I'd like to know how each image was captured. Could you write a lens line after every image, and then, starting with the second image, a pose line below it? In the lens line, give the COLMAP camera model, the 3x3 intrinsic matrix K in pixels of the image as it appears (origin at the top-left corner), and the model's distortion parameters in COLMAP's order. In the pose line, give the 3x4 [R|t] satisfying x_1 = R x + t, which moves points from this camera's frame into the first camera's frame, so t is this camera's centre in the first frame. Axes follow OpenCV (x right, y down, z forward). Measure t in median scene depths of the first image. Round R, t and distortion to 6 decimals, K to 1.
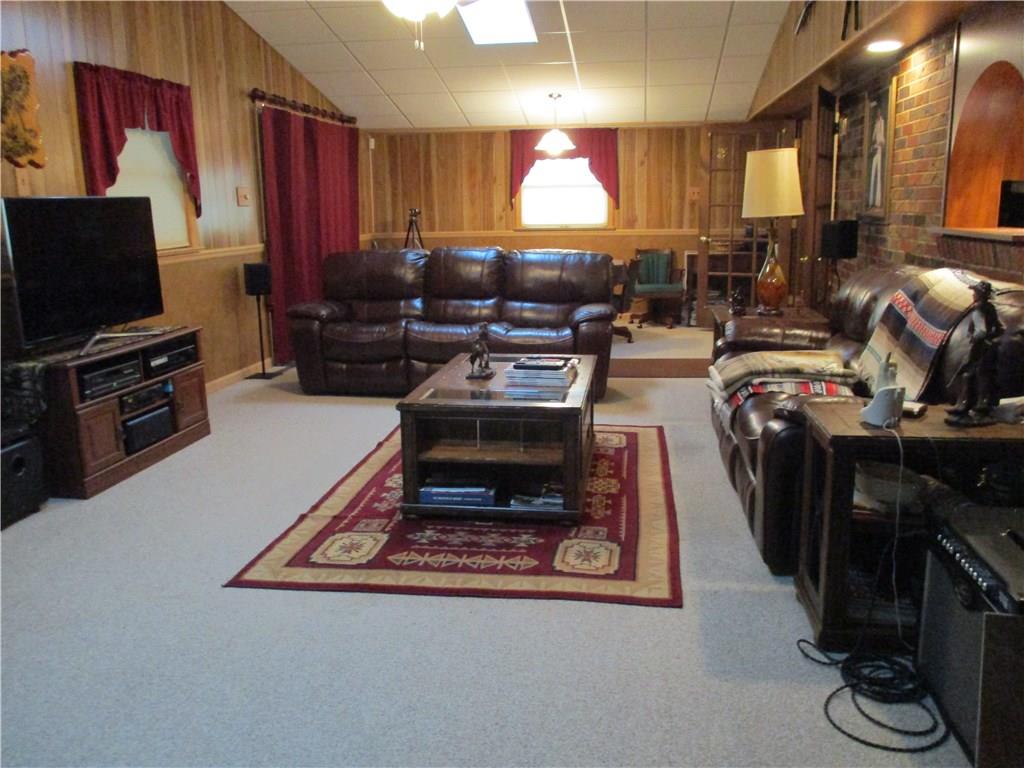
lens RADIAL K [[830.3, 0, 512.0], [0, 830.3, 384.0], [0, 0, 1]] dist [-0.032743, 0.004997]
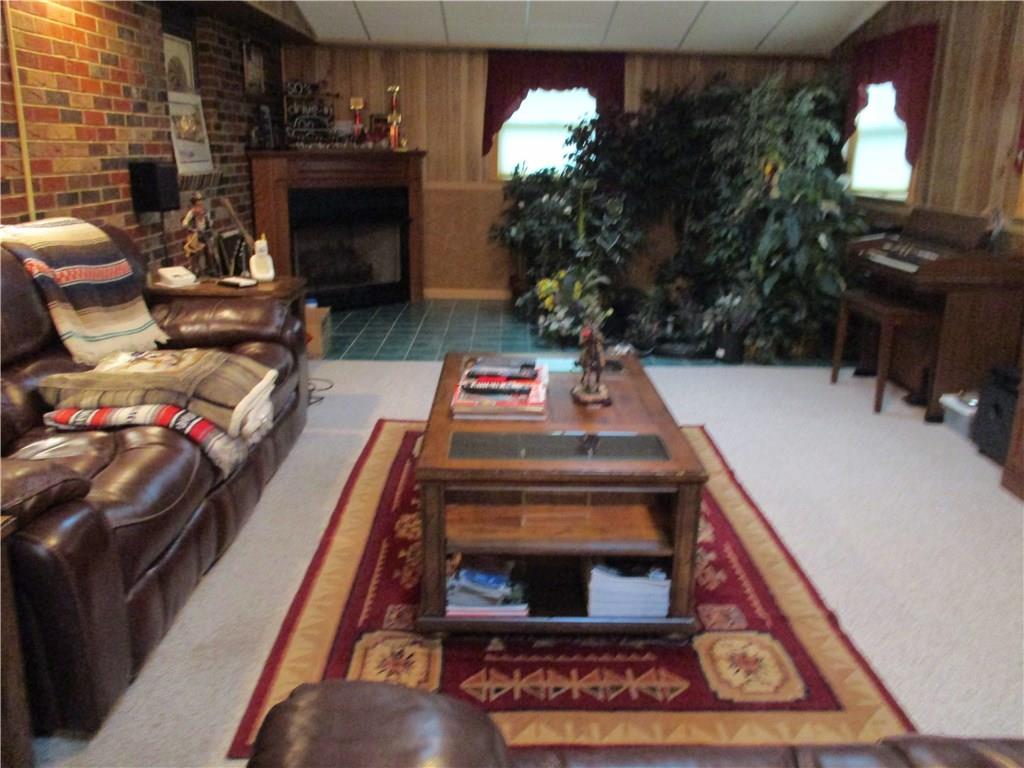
lens RADIAL K [[830.3, 0, 512.0], [0, 830.3, 384.0], [0, 0, 1]] dist [-0.032743, 0.004997]
pose [[-0.985466, -0.001891, -0.169860, 0.148519], [-0.075224, 0.901406, 0.426391, -0.319888], [0.152307, 0.432971, -0.888447, 1.578981]]
